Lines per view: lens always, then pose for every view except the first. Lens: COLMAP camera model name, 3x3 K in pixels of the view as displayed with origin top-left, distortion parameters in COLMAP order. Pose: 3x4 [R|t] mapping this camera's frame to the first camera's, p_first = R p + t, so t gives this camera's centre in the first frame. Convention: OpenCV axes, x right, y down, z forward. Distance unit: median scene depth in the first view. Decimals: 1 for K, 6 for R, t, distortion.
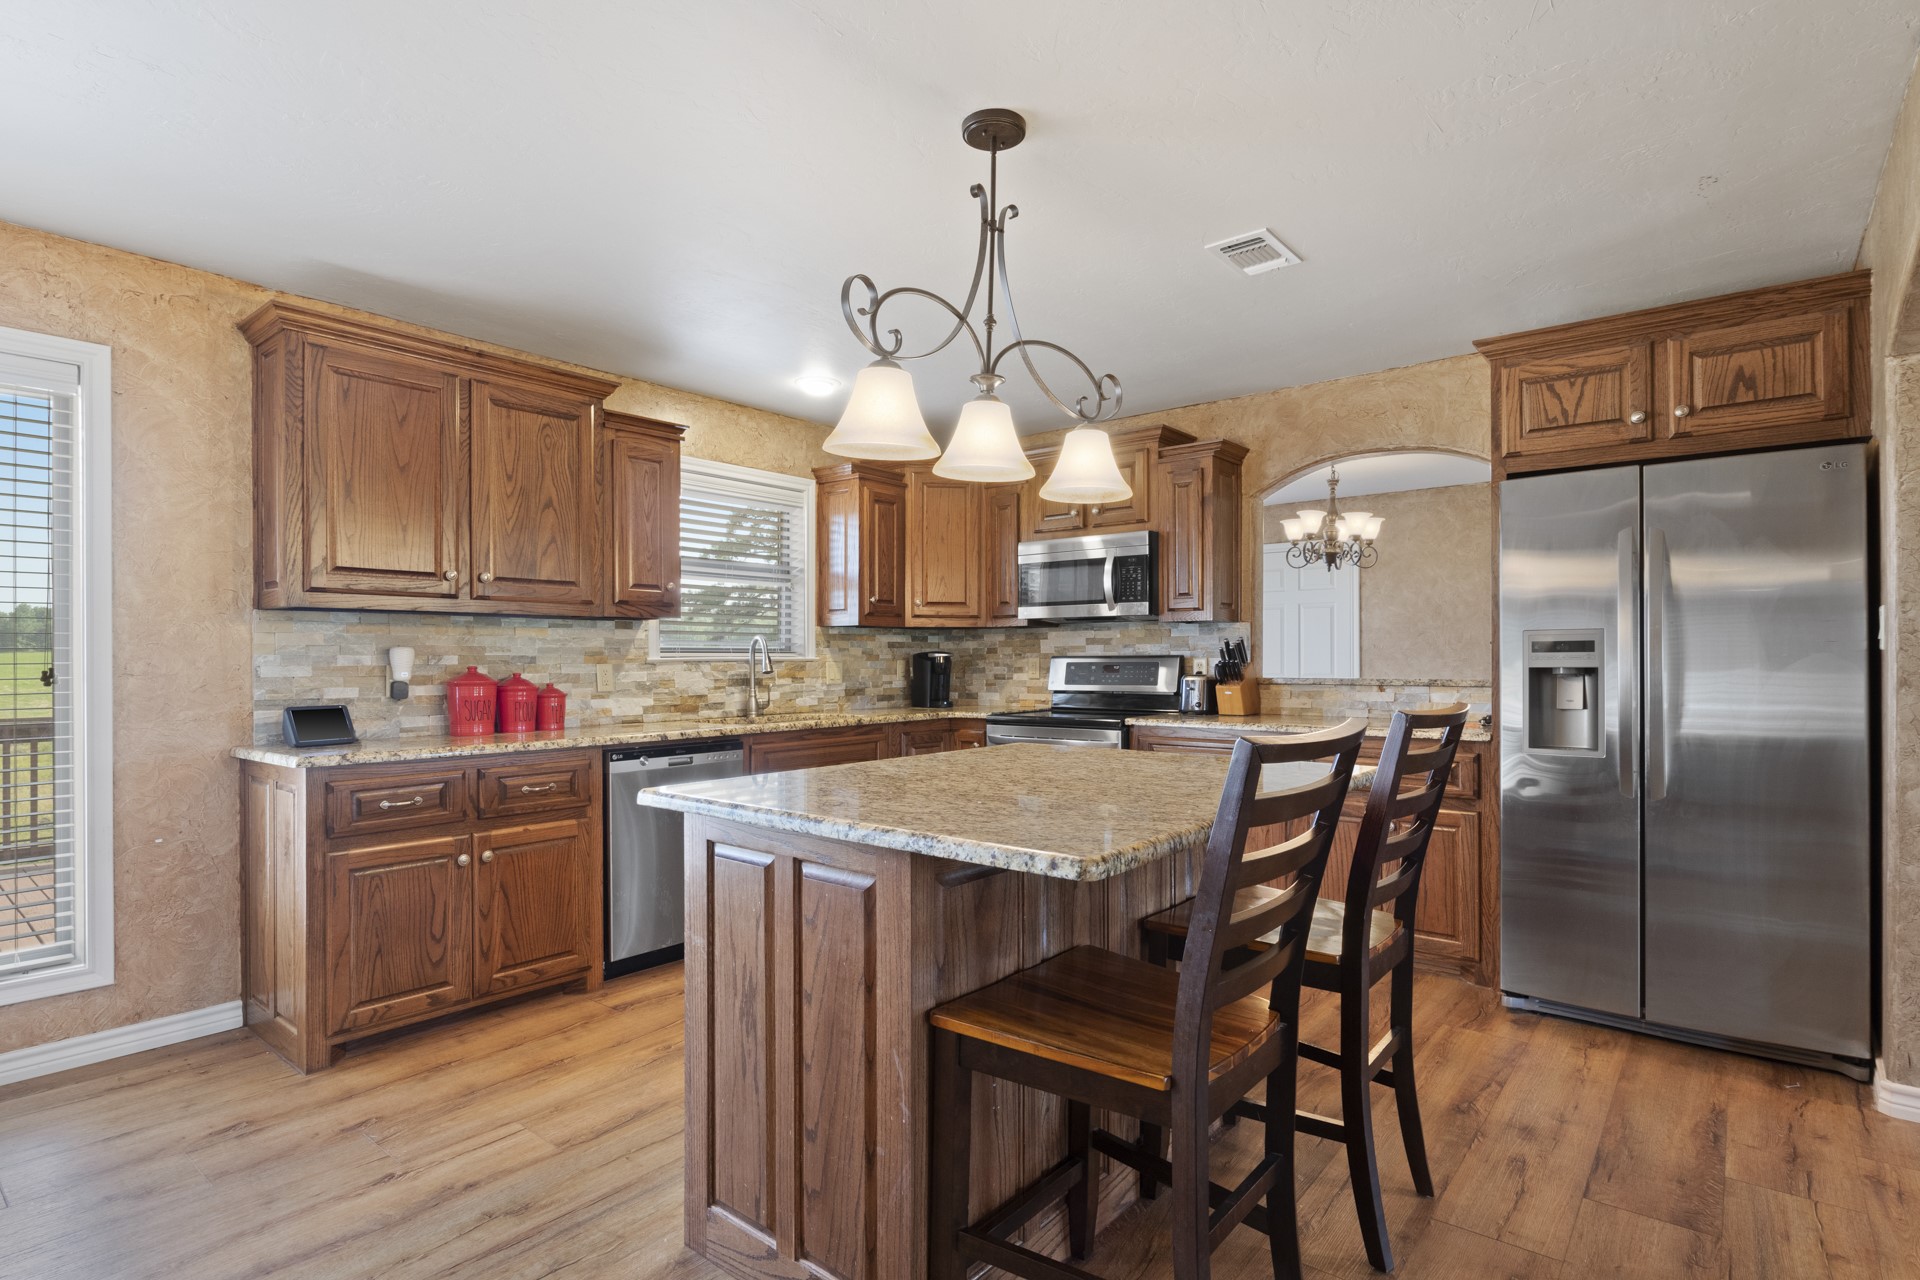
lens RADIAL K [[956.2, 0, 951.5], [0, 956.2, 655.3], [0, 0, 1]] dist [-0.007186, -0.001590]
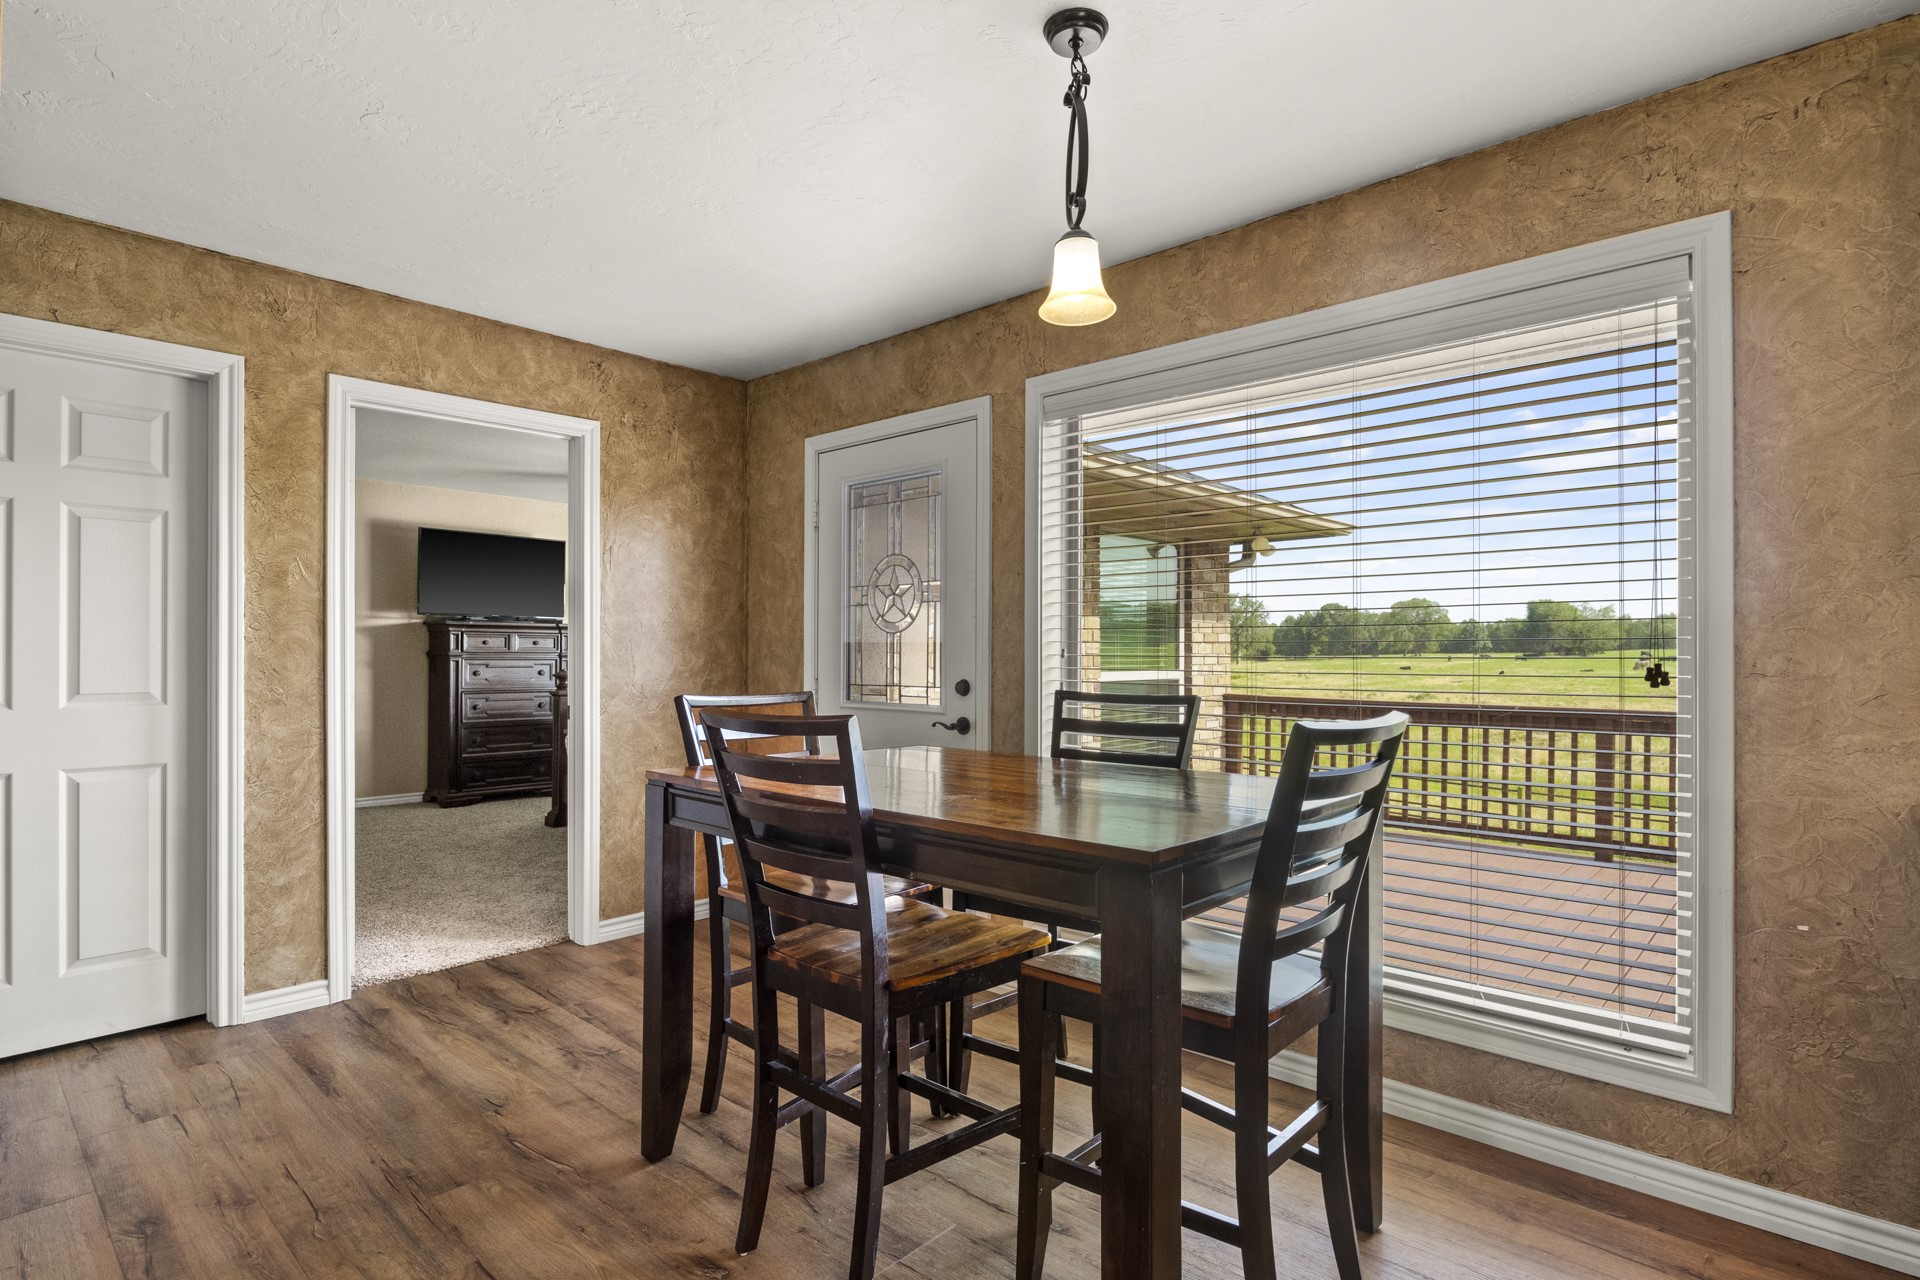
lens RADIAL K [[956.2, 0, 958.9], [0, 956.2, 648.4], [0, 0, 1]] dist [-0.007186, -0.001590]
pose [[-0.046086, 0.001088, -0.998937, -0.130781], [0.003719, 0.999993, 0.000917, -0.001345], [0.998931, -0.003673, -0.046090, 0.389863]]
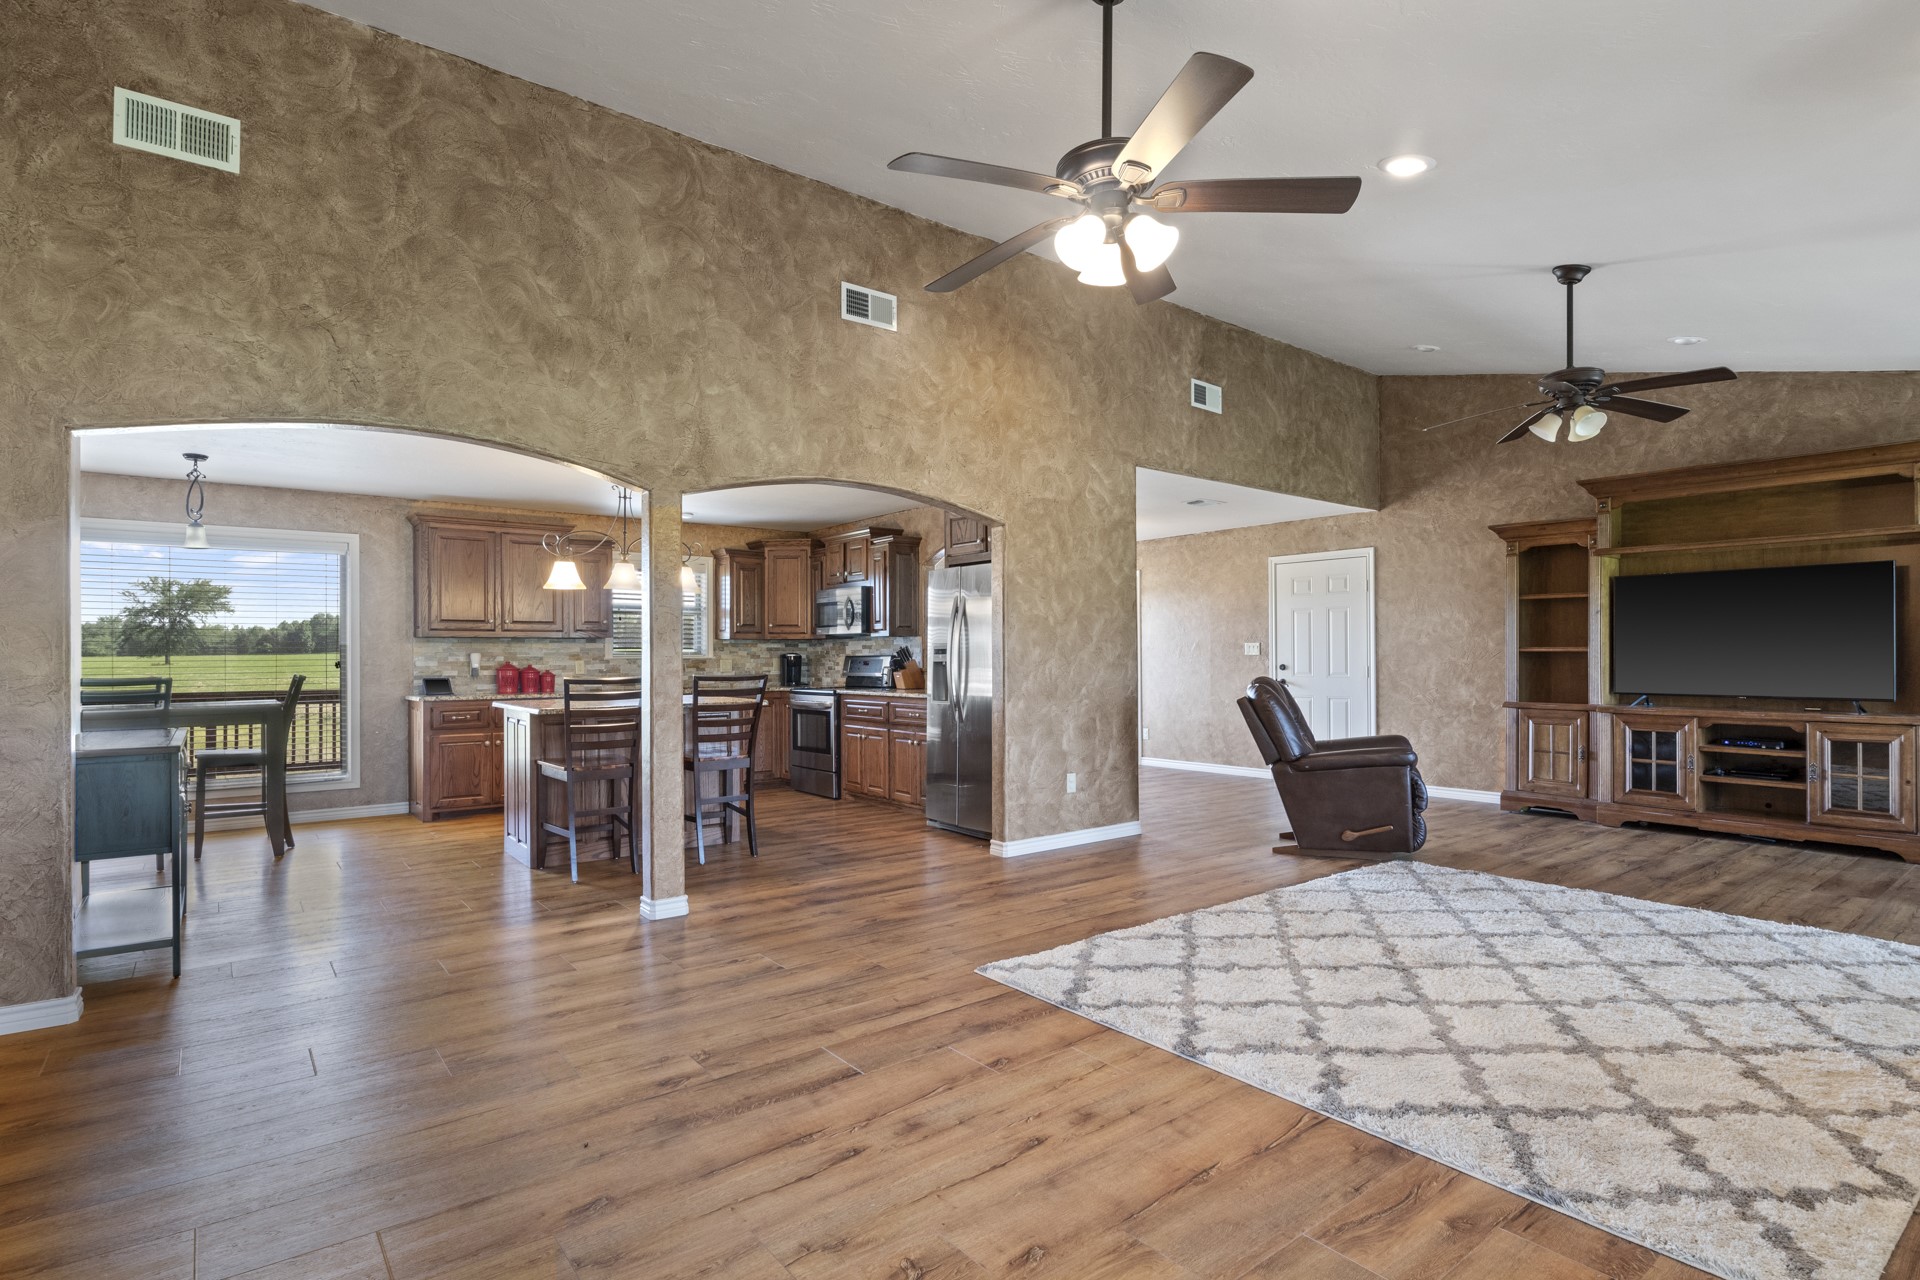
lens RADIAL K [[956.2, 0, 961.9], [0, 956.2, 651.2], [0, 0, 1]] dist [-0.007186, -0.001590]
pose [[0.976639, -0.002921, -0.214867, 1.038065], [0.003000, 0.999995, 0.000039, -0.009735], [0.214866, -0.000683, 0.976643, -0.958487]]
